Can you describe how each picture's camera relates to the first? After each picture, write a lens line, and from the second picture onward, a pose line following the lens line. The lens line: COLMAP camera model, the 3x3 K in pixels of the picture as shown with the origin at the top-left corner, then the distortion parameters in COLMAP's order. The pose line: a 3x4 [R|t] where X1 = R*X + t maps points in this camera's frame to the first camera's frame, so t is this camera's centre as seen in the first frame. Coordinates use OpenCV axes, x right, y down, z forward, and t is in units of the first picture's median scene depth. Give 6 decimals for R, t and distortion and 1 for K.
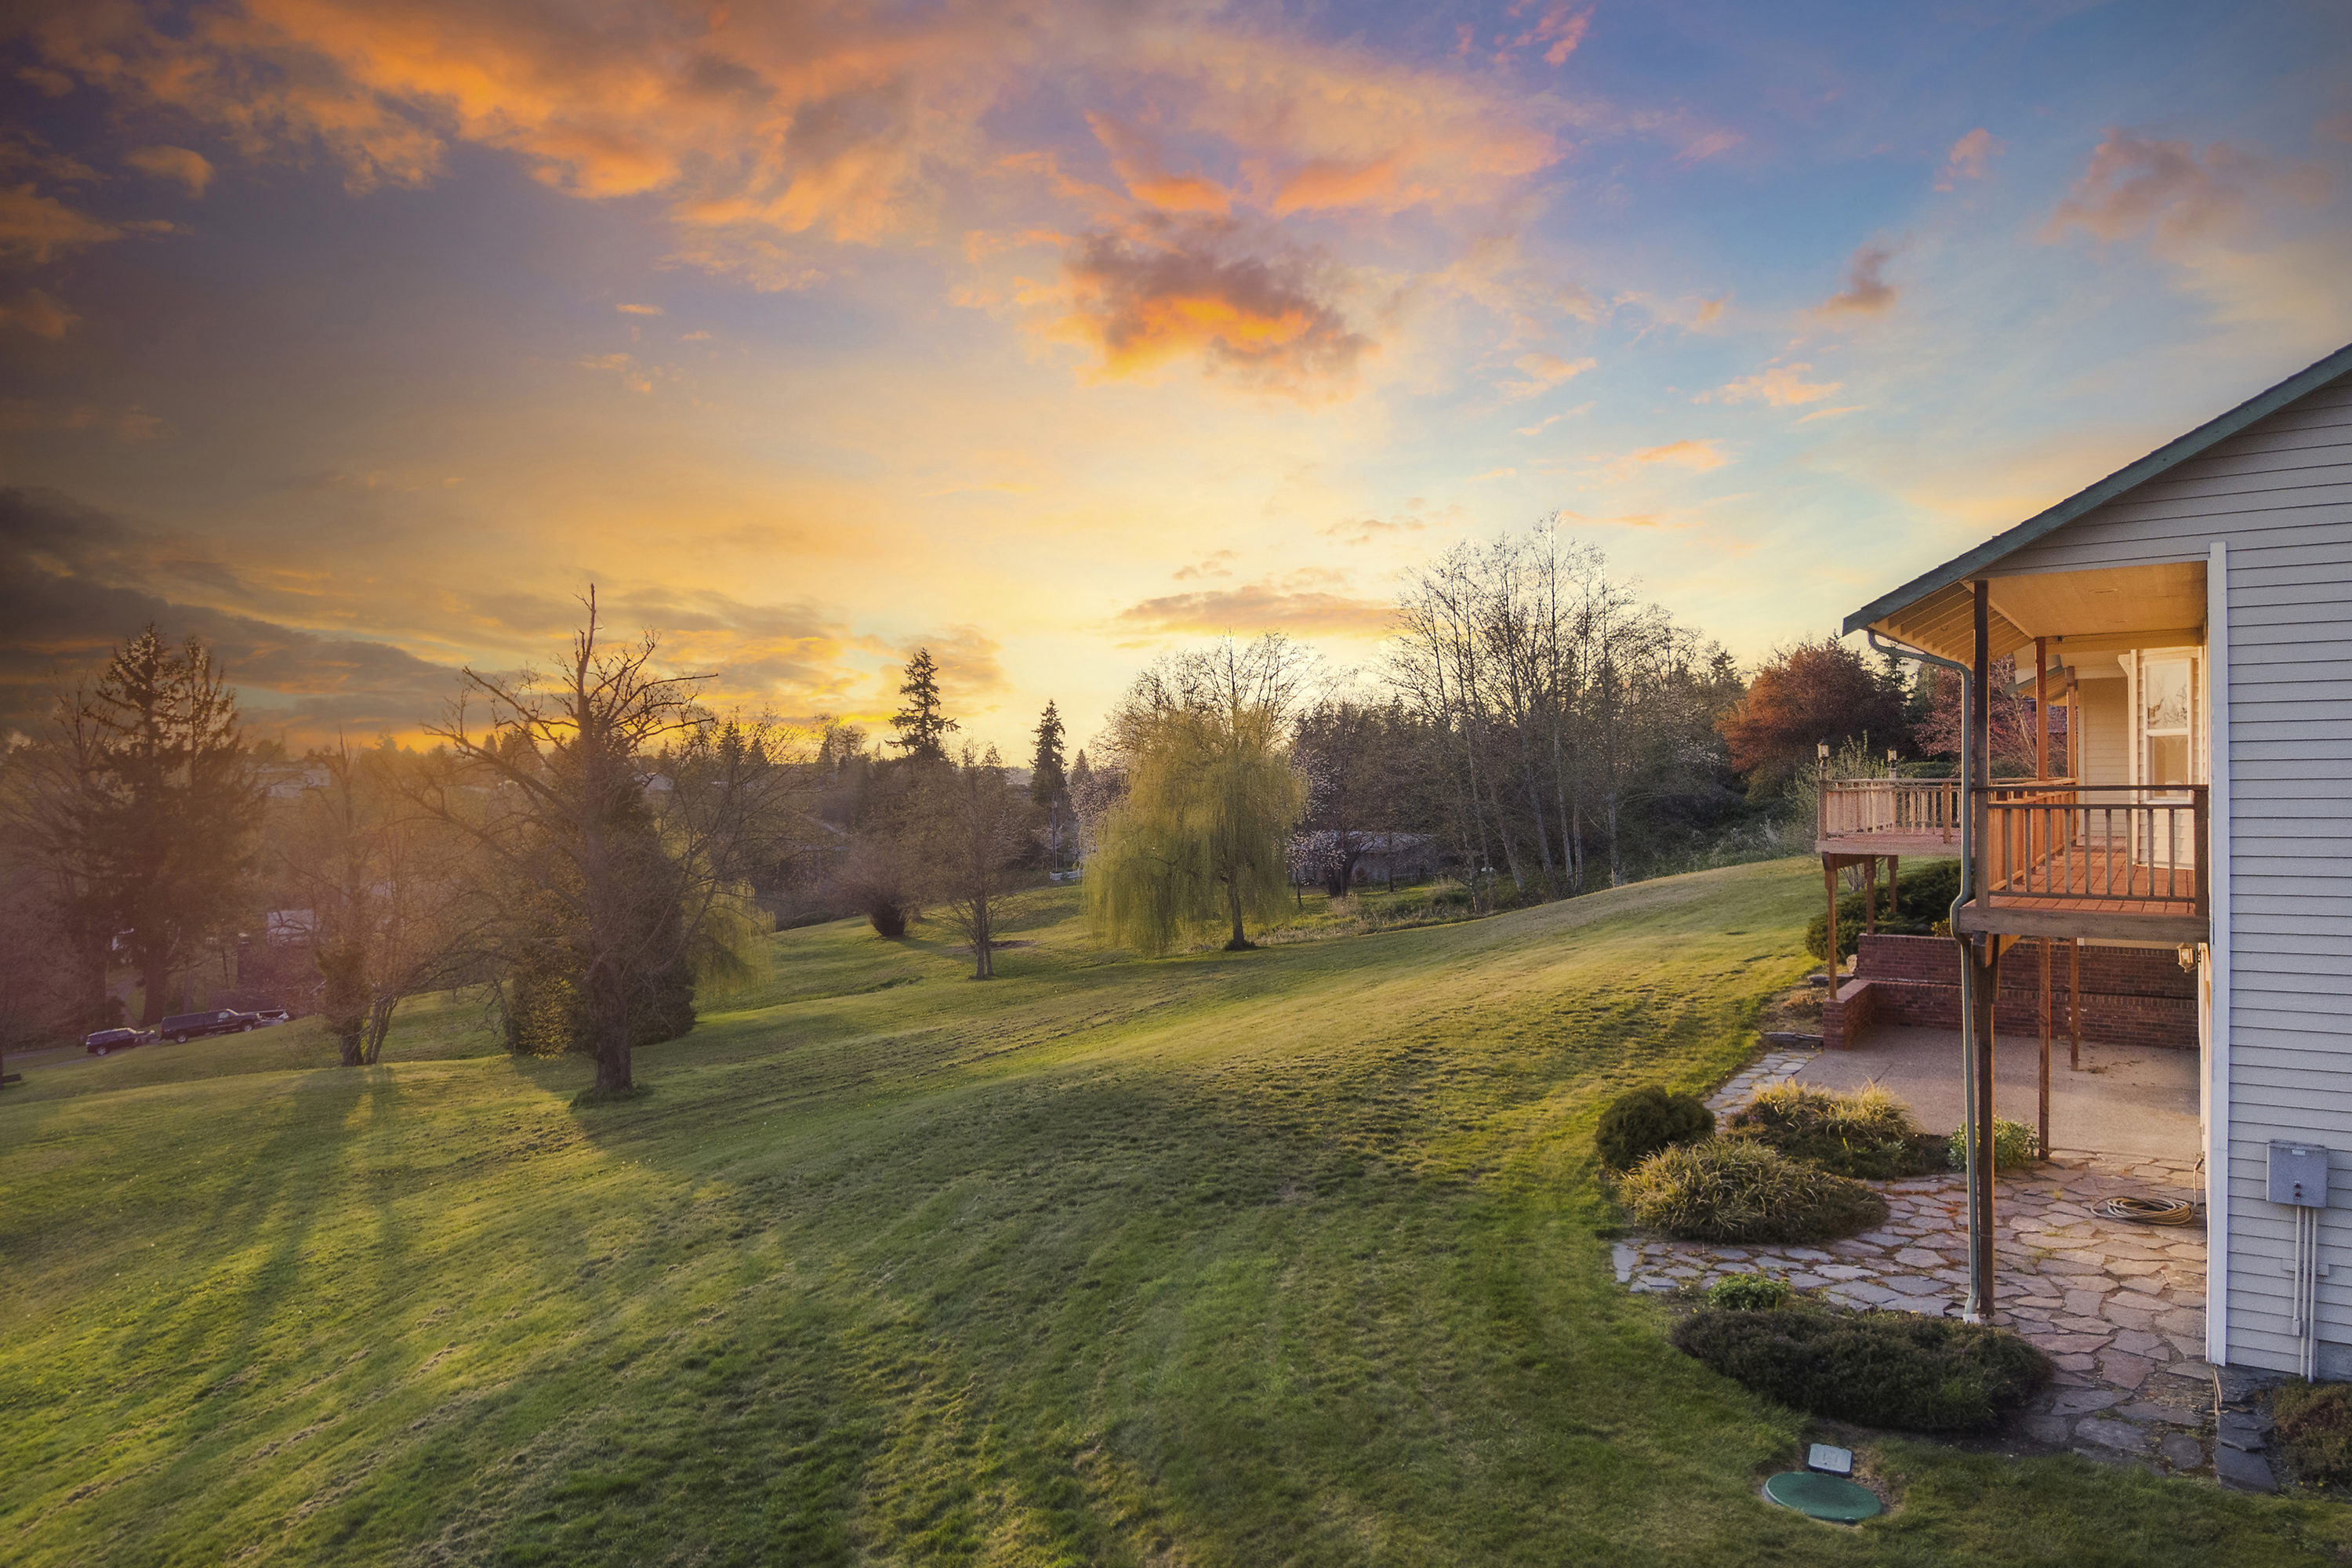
lens RADIAL K [[1386.5, 0, 1189.3], [0, 1386.5, 757.3], [0, 0, 1]] dist [0.077785, -0.088119]
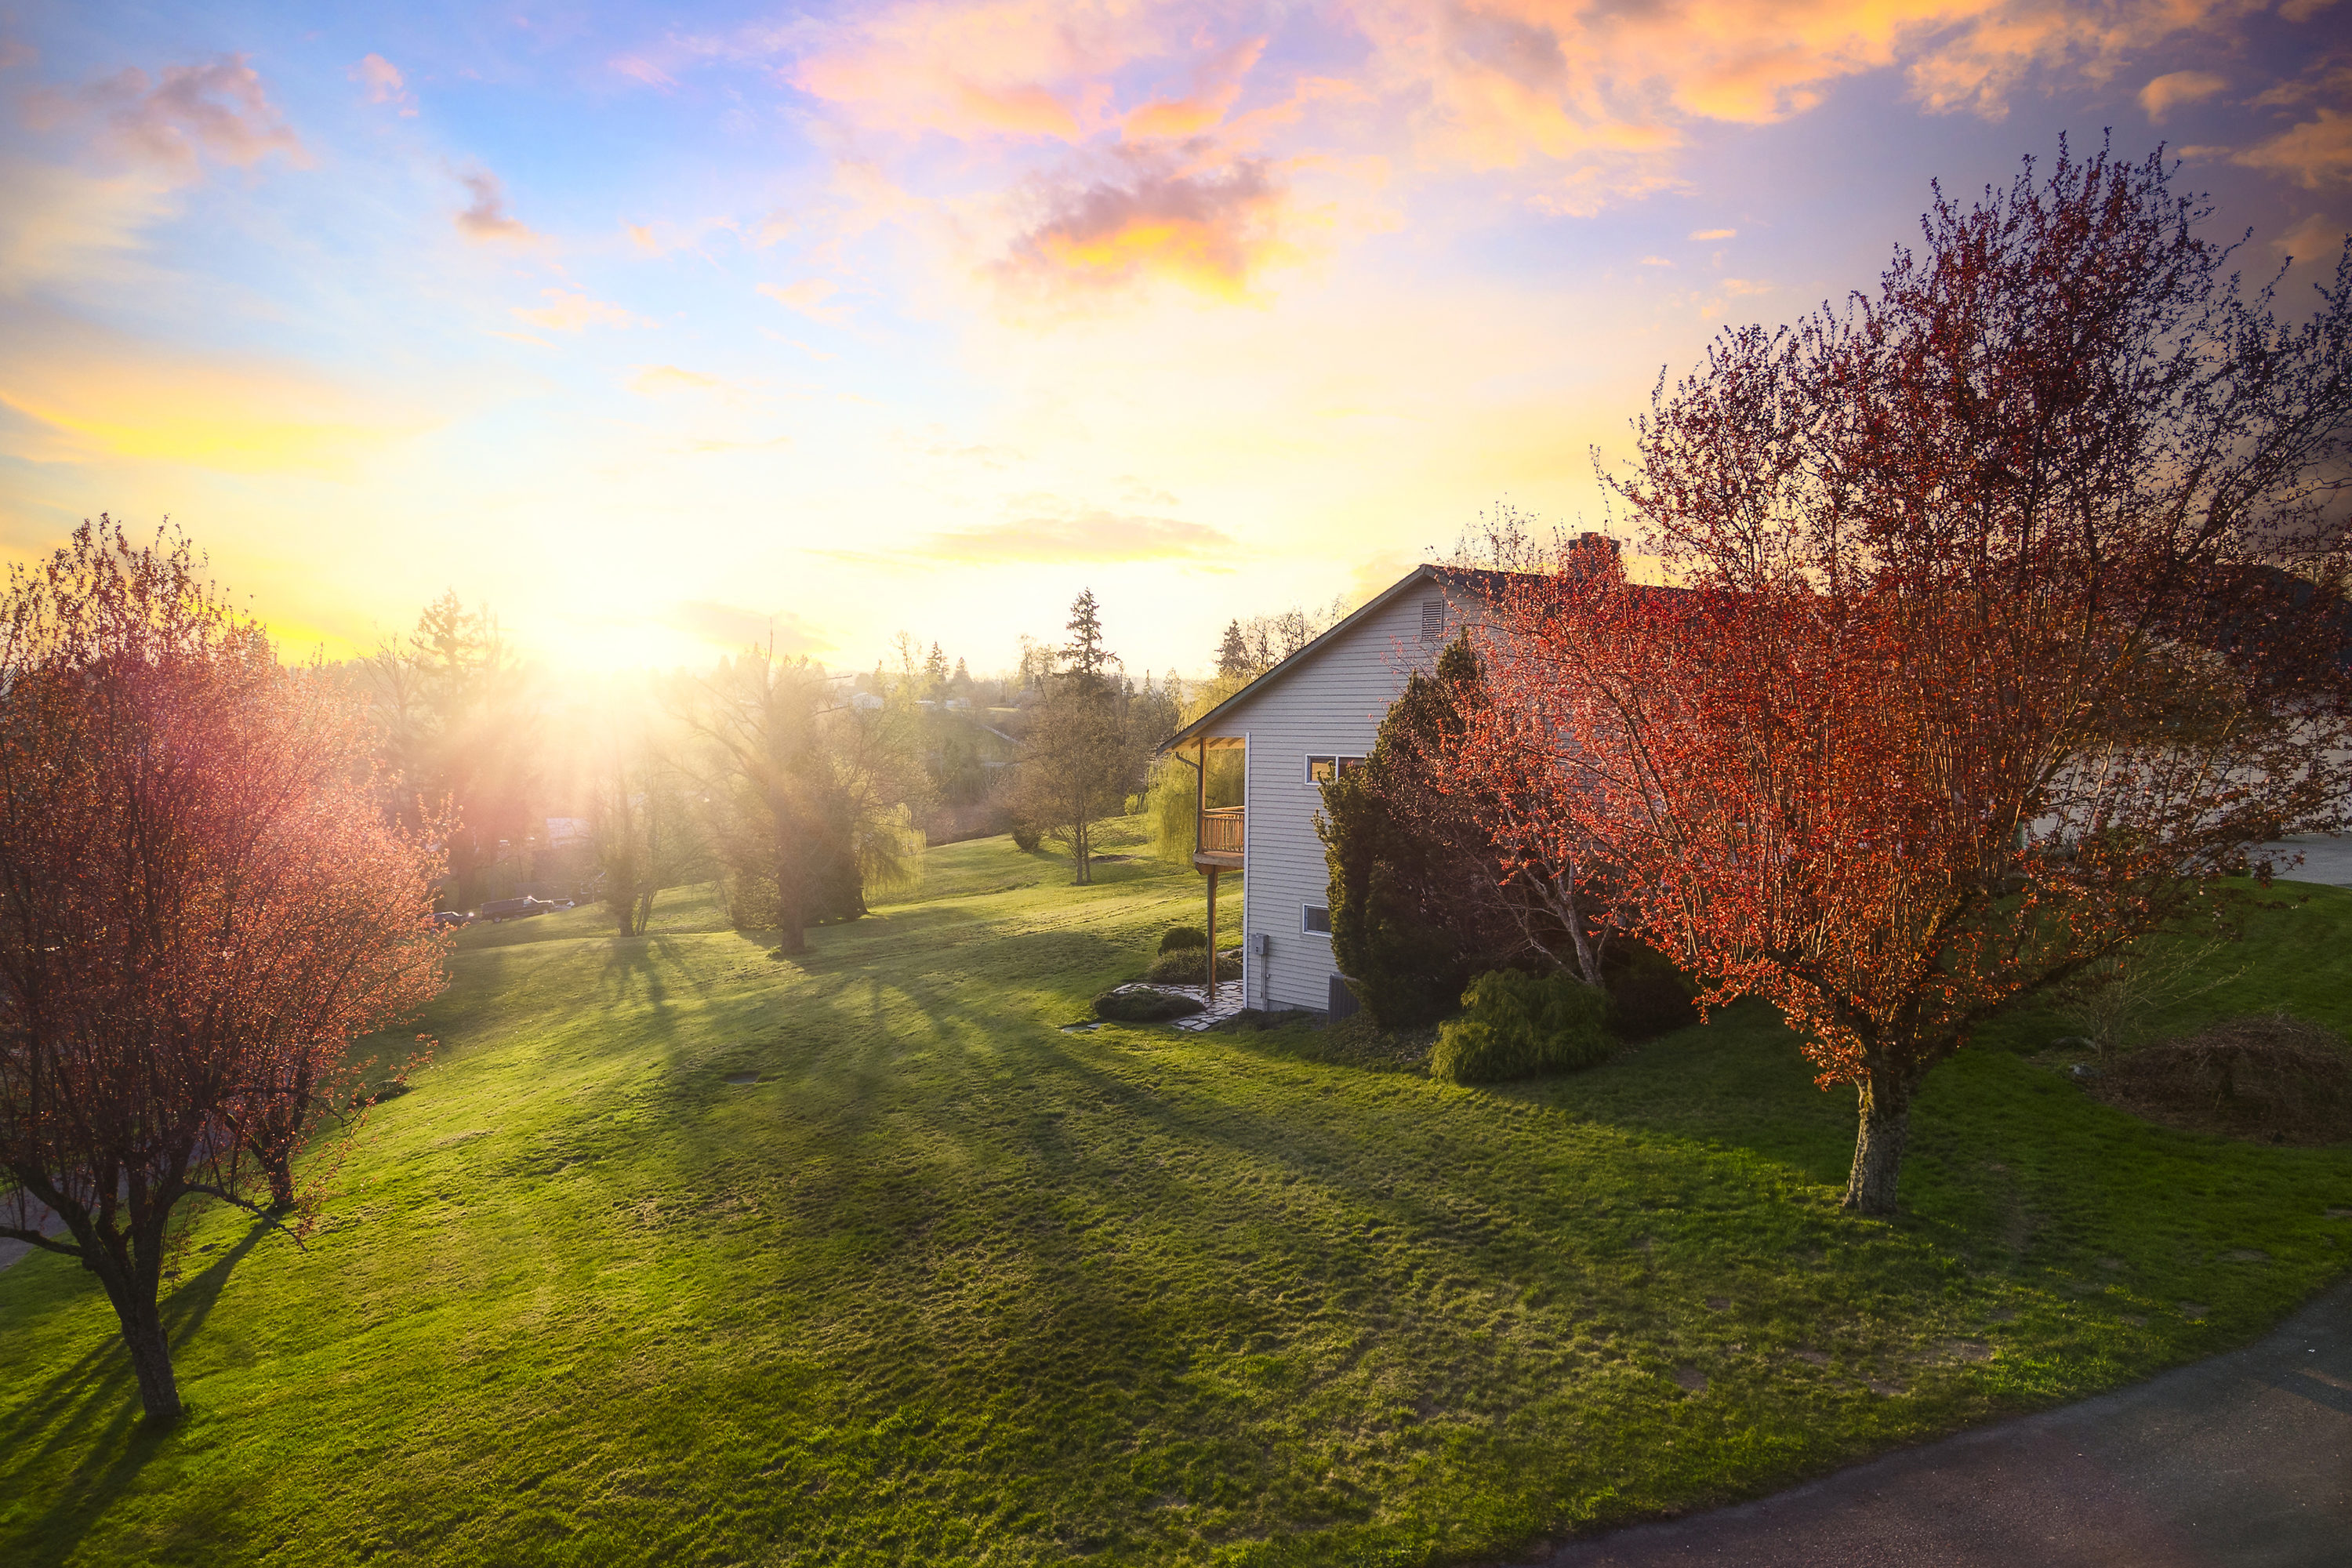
lens RADIAL K [[1386.5, 0, 1189.3], [0, 1386.5, 757.3], [0, 0, 1]] dist [0.077785, -0.088119]
pose [[0.990248, 0.004206, -0.139250, 0.073712], [0.004445, 0.998081, 0.061761, -0.020967], [0.139243, -0.061778, 0.988329, -0.139844]]
